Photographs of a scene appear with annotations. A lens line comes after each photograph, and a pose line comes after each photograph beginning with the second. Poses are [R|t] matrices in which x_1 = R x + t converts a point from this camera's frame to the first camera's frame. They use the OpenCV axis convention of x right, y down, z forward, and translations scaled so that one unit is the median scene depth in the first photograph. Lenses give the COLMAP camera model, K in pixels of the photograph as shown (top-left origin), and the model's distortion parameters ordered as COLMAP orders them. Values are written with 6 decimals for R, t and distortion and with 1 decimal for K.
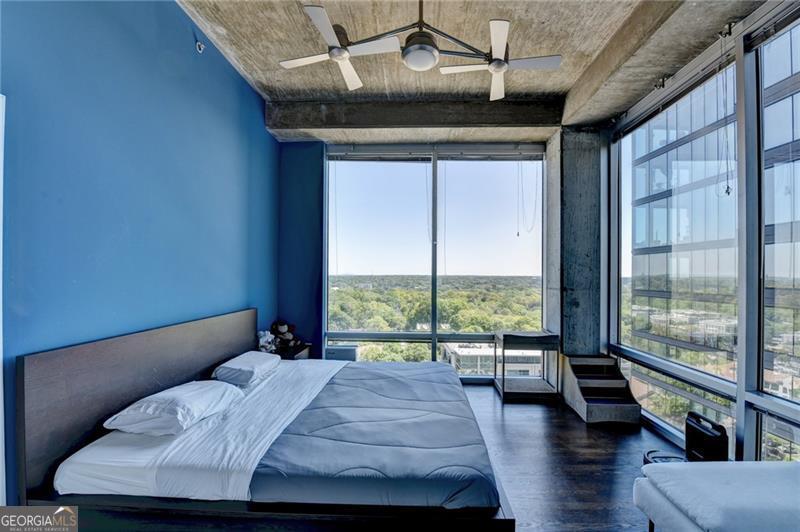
lens RADIAL K [[325.9, 0, 405.3], [0, 325.9, 276.9], [0, 0, 1]] dist [-0.015211, -0.002455]
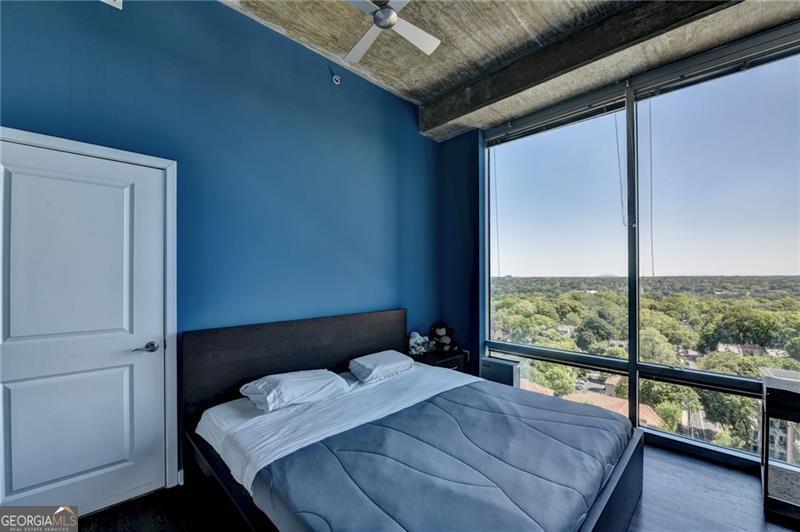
lens RADIAL K [[325.9, 0, 397.8], [0, 325.9, 275.2], [0, 0, 1]] dist [-0.015211, -0.002455]
pose [[0.727480, -0.012777, -0.686009, 0.208503], [0.004504, 0.999894, -0.013847, 0.002776], [0.686114, 0.006983, 0.727461, 0.209412]]
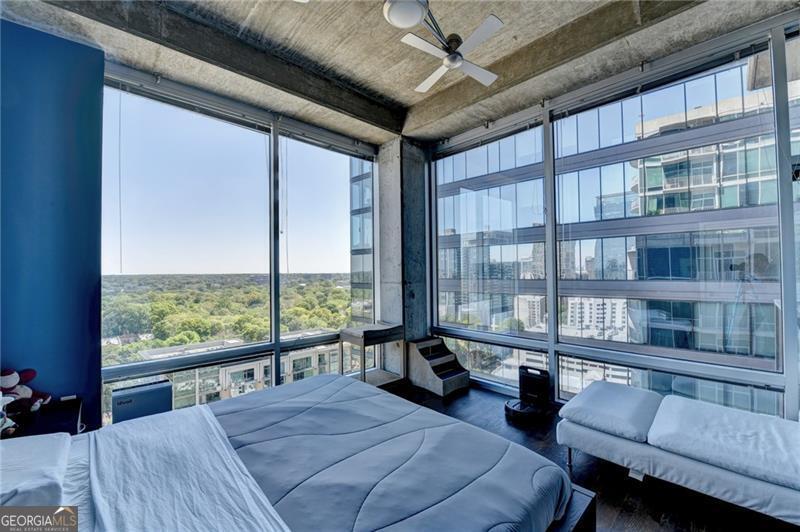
lens RADIAL K [[325.9, 0, 384.8], [0, 325.9, 267.6], [0, 0, 1]] dist [-0.015211, -0.002455]
pose [[0.714692, -0.003974, 0.699428, -0.312739], [0.018426, 0.999744, -0.013148, -0.000330], [-0.699197, 0.022284, 0.714582, 0.239205]]
